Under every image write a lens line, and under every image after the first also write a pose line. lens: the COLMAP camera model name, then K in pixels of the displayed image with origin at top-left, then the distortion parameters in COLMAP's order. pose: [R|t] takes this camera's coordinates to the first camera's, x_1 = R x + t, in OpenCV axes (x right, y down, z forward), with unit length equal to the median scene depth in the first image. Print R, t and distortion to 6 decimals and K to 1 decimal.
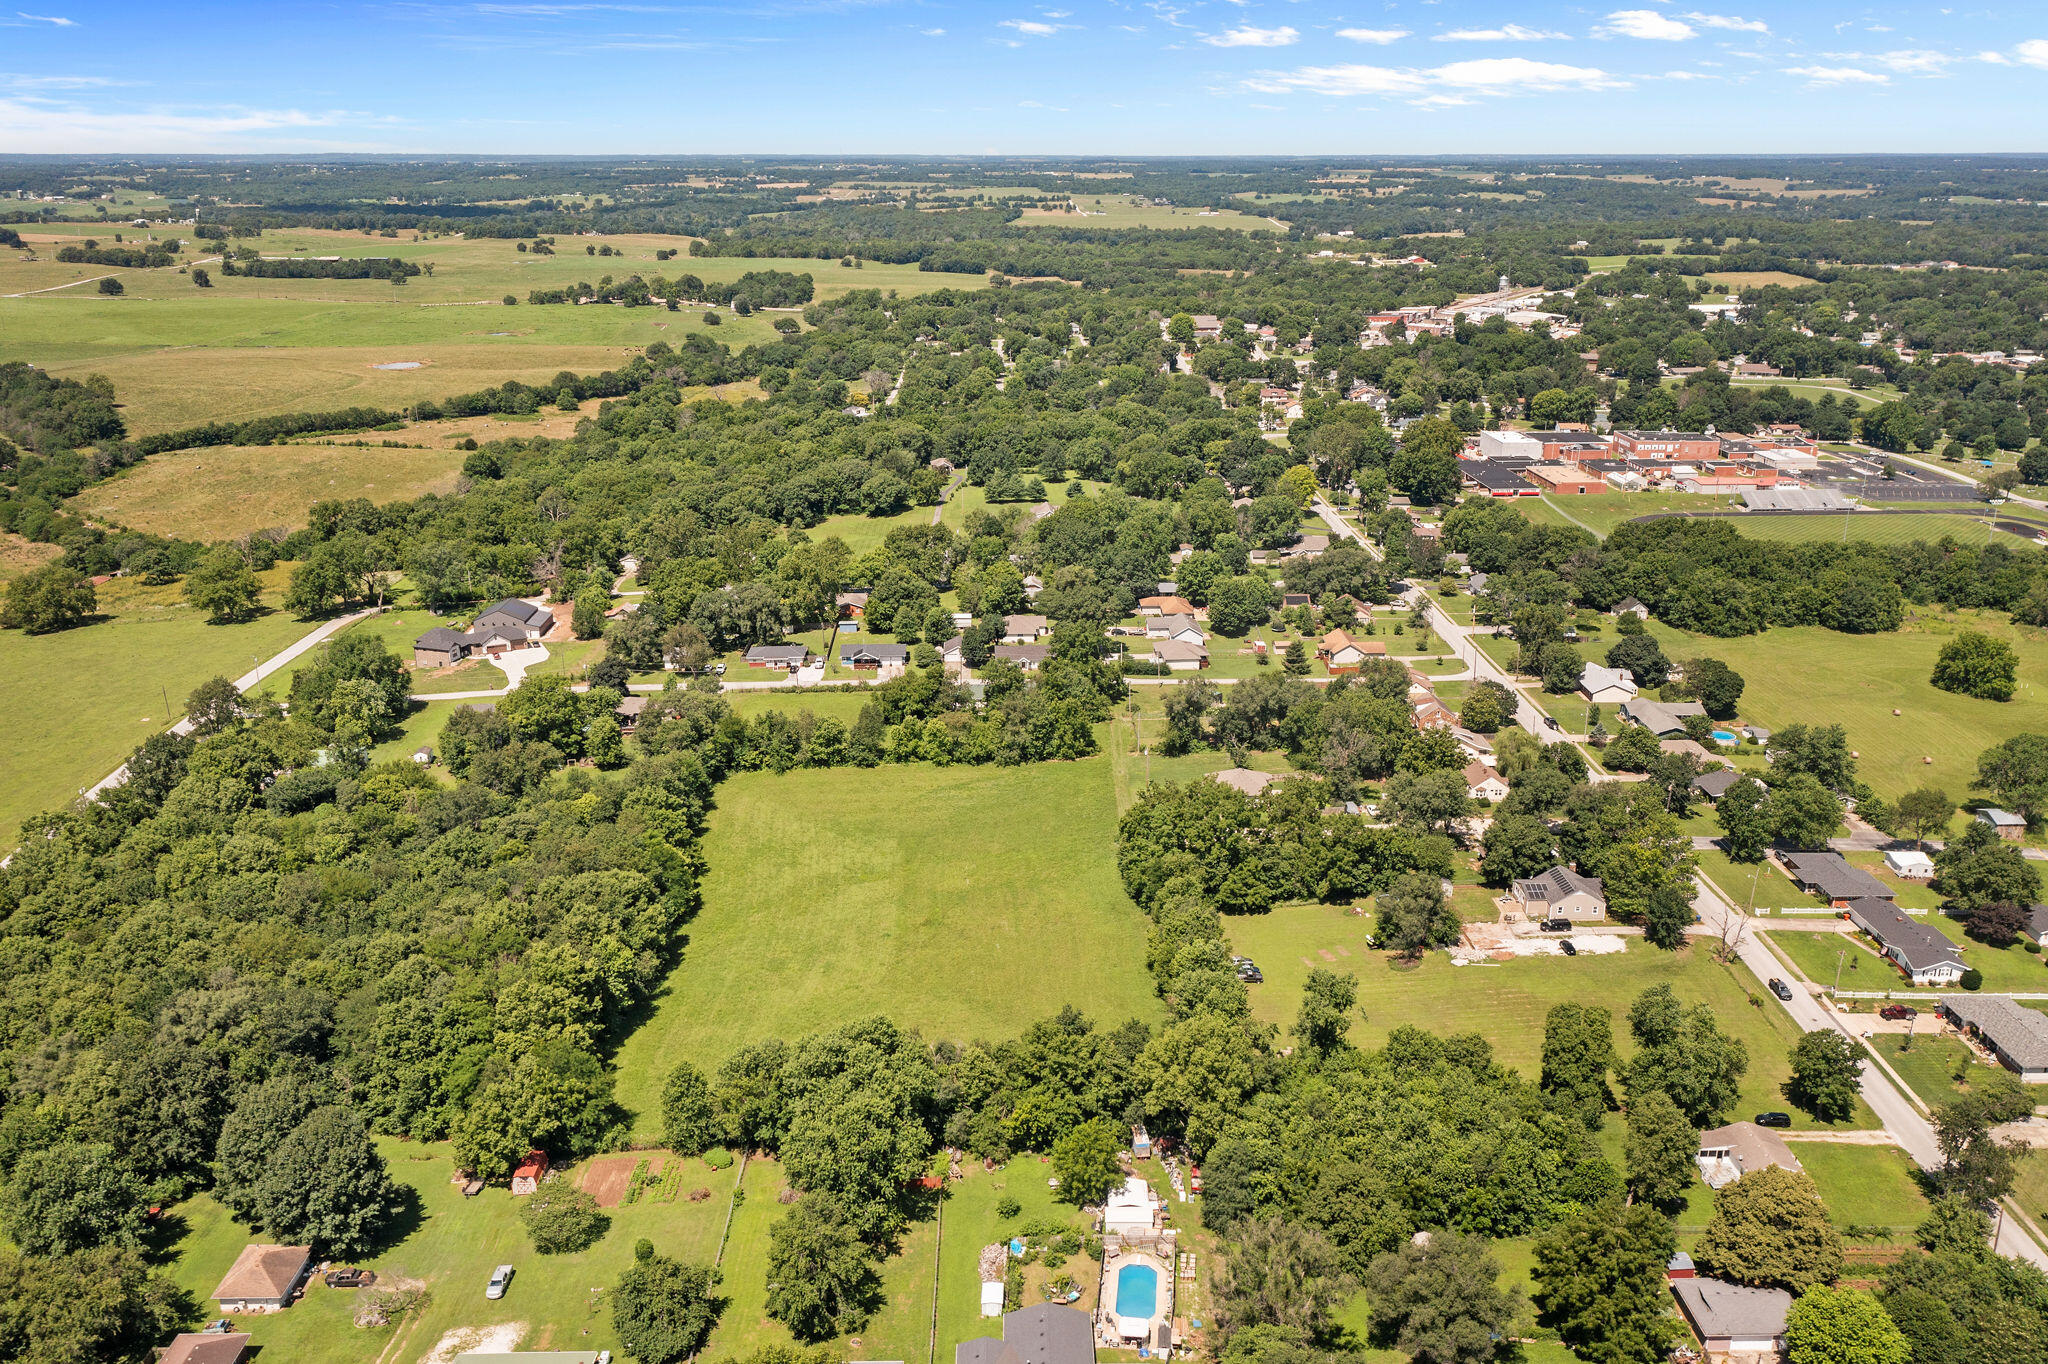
lens RADIAL K [[1668.4, 0, 1024.0], [0, 1668.4, 682.0], [0, 0, 1]] dist [0.005033, 0.011494]
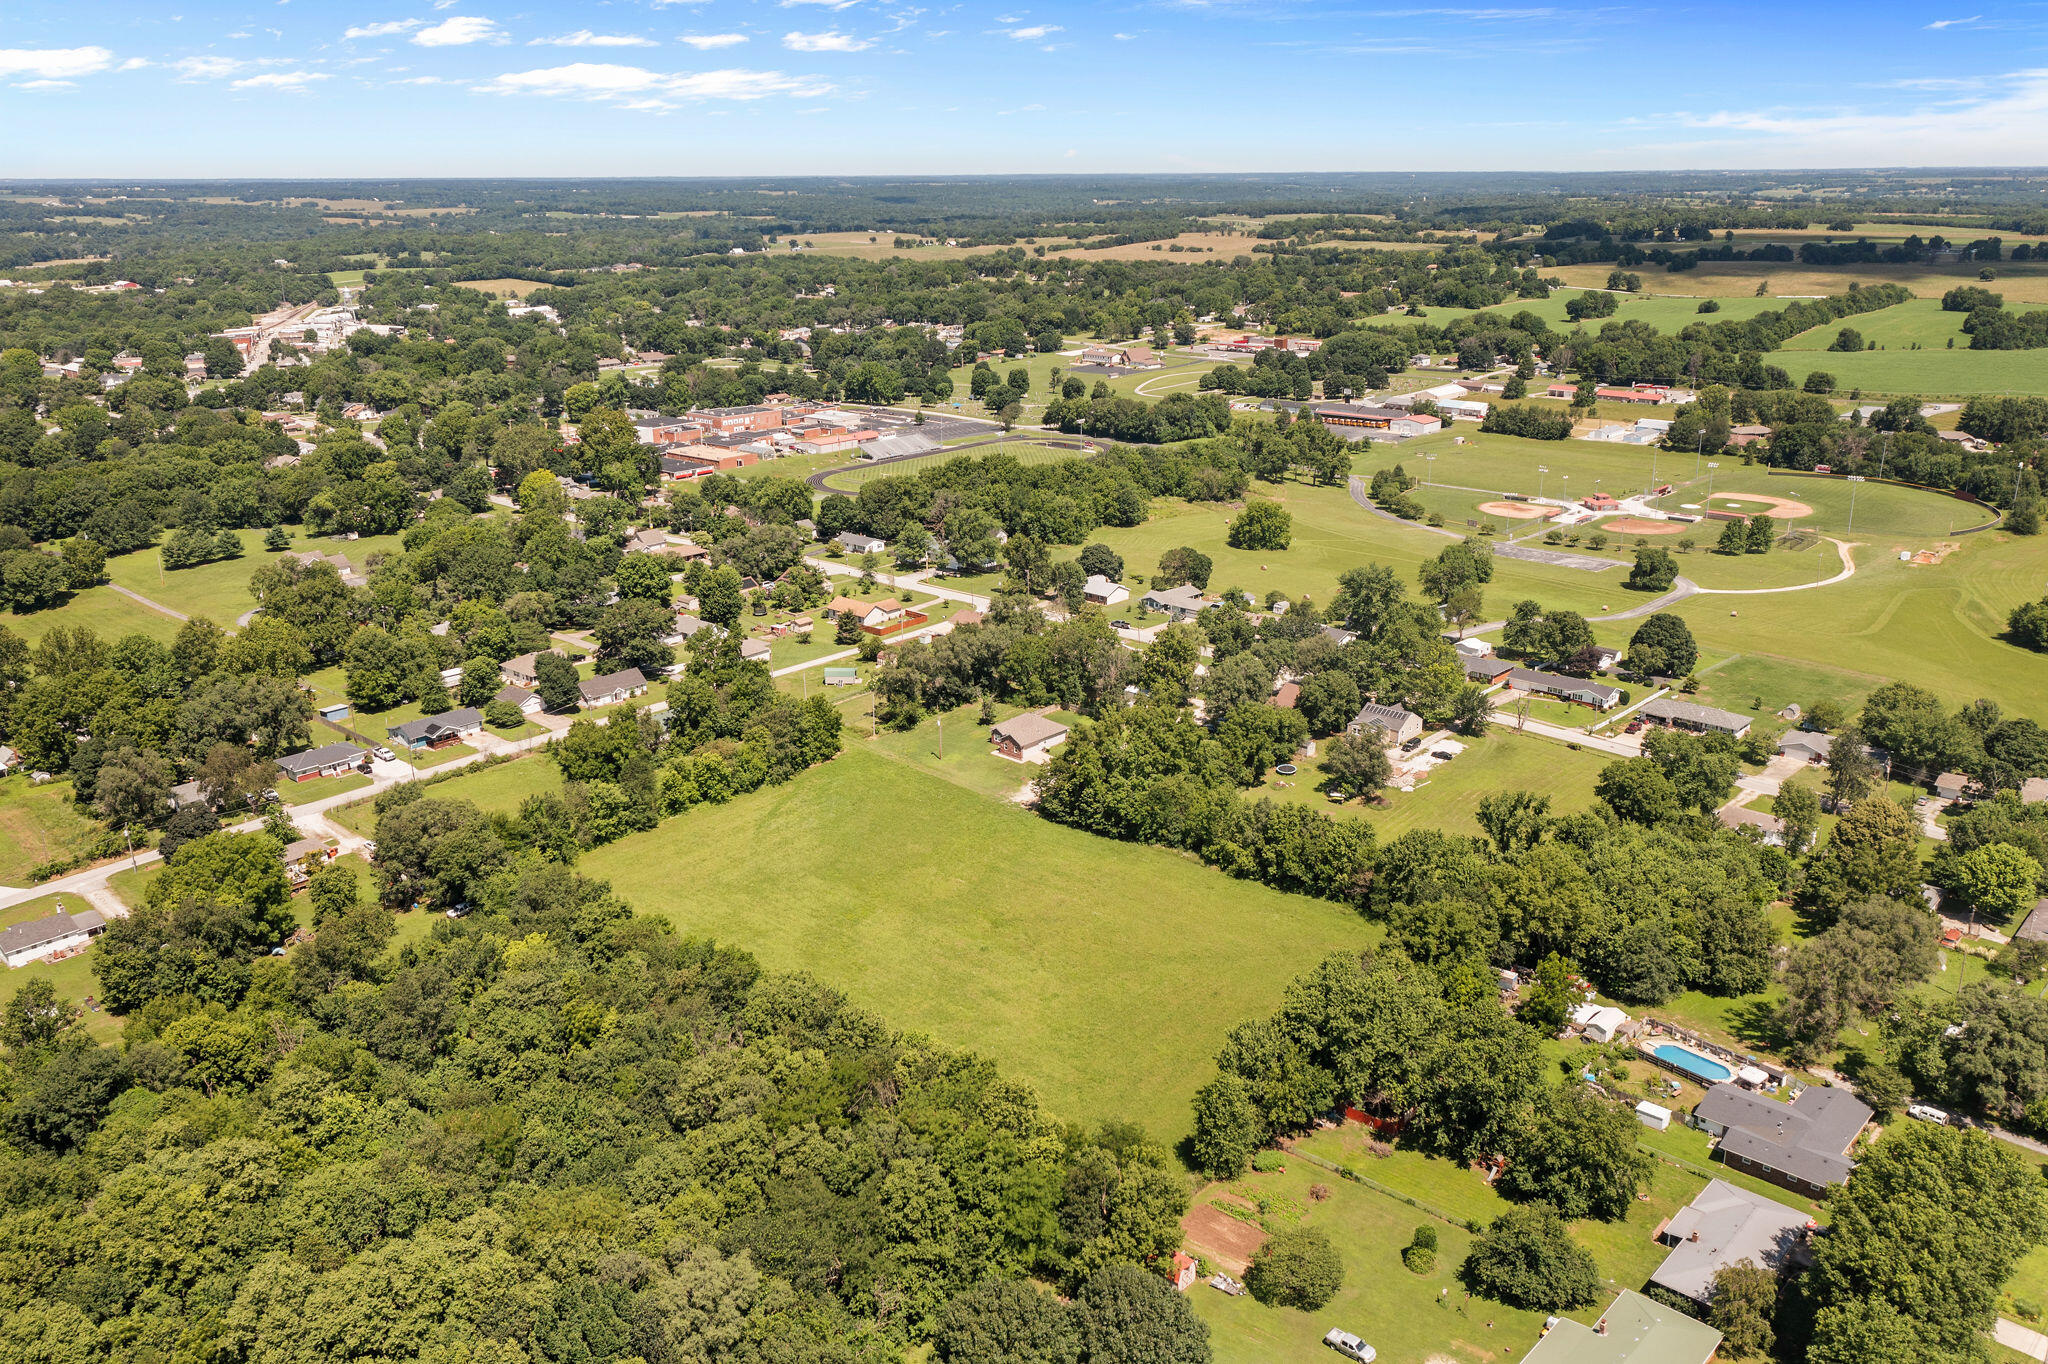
lens RADIAL K [[1668.4, 0, 1024.0], [0, 1668.4, 682.0], [0, 0, 1]] dist [0.005033, 0.011494]
pose [[0.677198, -0.220536, 0.701974, -0.533187], [0.231863, 0.969381, 0.080866, -0.044094], [-0.698314, 0.108000, 0.707597, 0.266511]]
